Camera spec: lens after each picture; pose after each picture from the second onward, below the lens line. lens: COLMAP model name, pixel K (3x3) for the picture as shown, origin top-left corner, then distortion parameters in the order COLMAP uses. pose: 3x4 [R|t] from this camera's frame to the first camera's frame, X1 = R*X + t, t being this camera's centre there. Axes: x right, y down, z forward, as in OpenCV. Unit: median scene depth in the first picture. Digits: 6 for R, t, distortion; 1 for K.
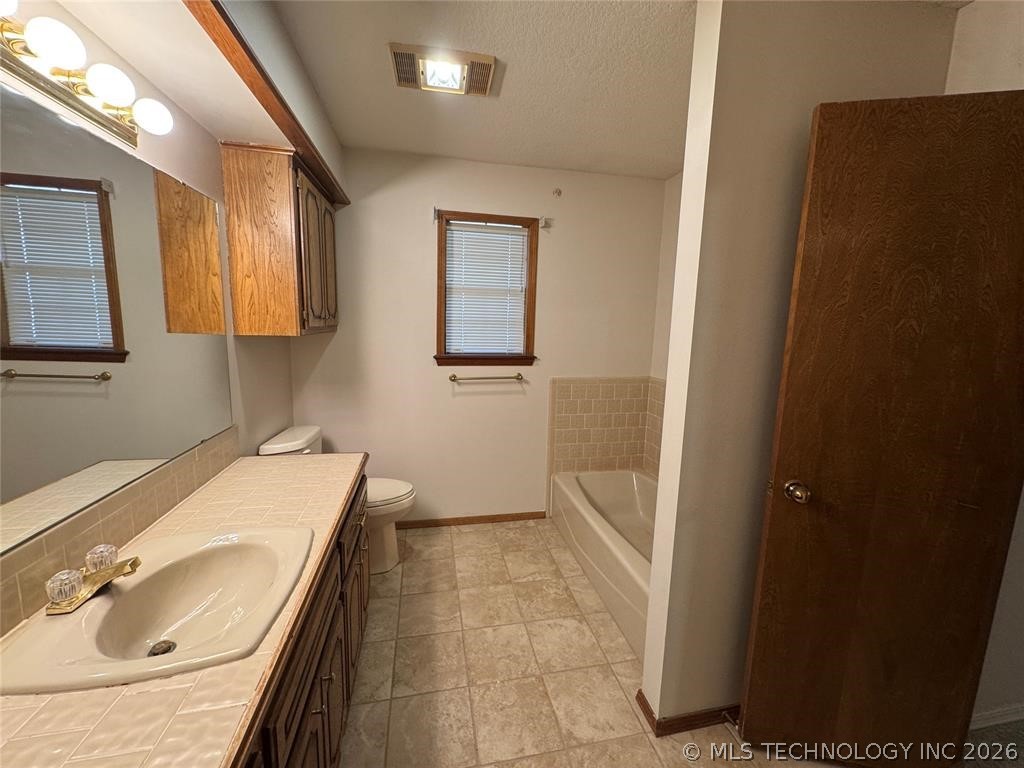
lens RADIAL K [[408.8, 0, 510.9], [0, 408.8, 382.9], [0, 0, 1]] dist [-0.003424, 0.000547]
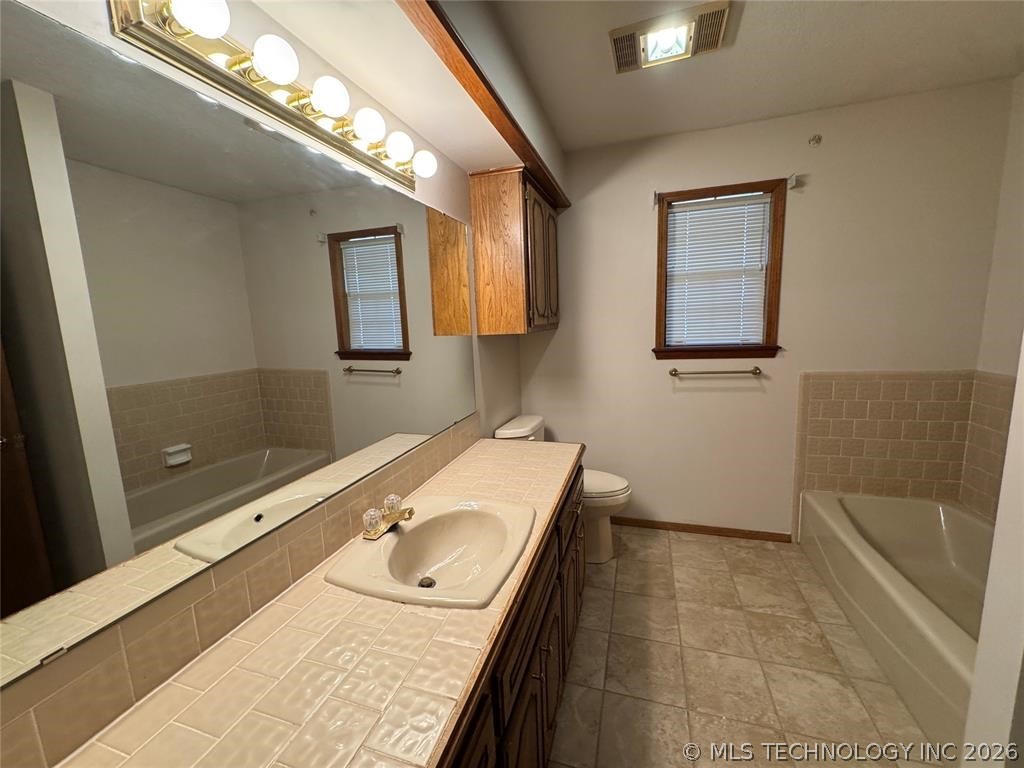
lens RADIAL K [[408.8, 0, 510.3], [0, 408.8, 382.6], [0, 0, 1]] dist [-0.003424, 0.000547]
pose [[0.868218, 0.012842, -0.496016, -0.003469], [-0.008544, 0.999904, 0.010932, 0.005442], [0.496109, -0.005253, 0.868244, 0.012139]]
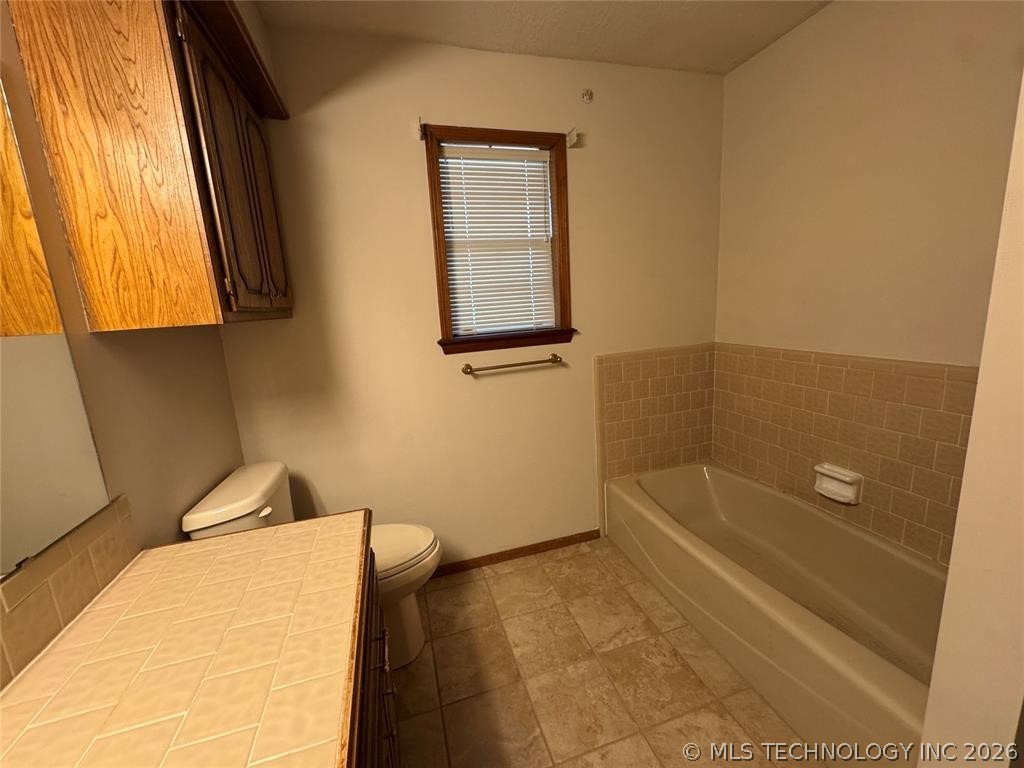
lens RADIAL K [[408.8, 0, 511.5], [0, 408.8, 383.2], [0, 0, 1]] dist [-0.003424, 0.000547]
pose [[0.992234, -0.100801, 0.072874, -0.152174], [0.097306, 0.993997, 0.050021, -0.020917], [-0.077479, -0.042541, 0.996086, 0.355594]]
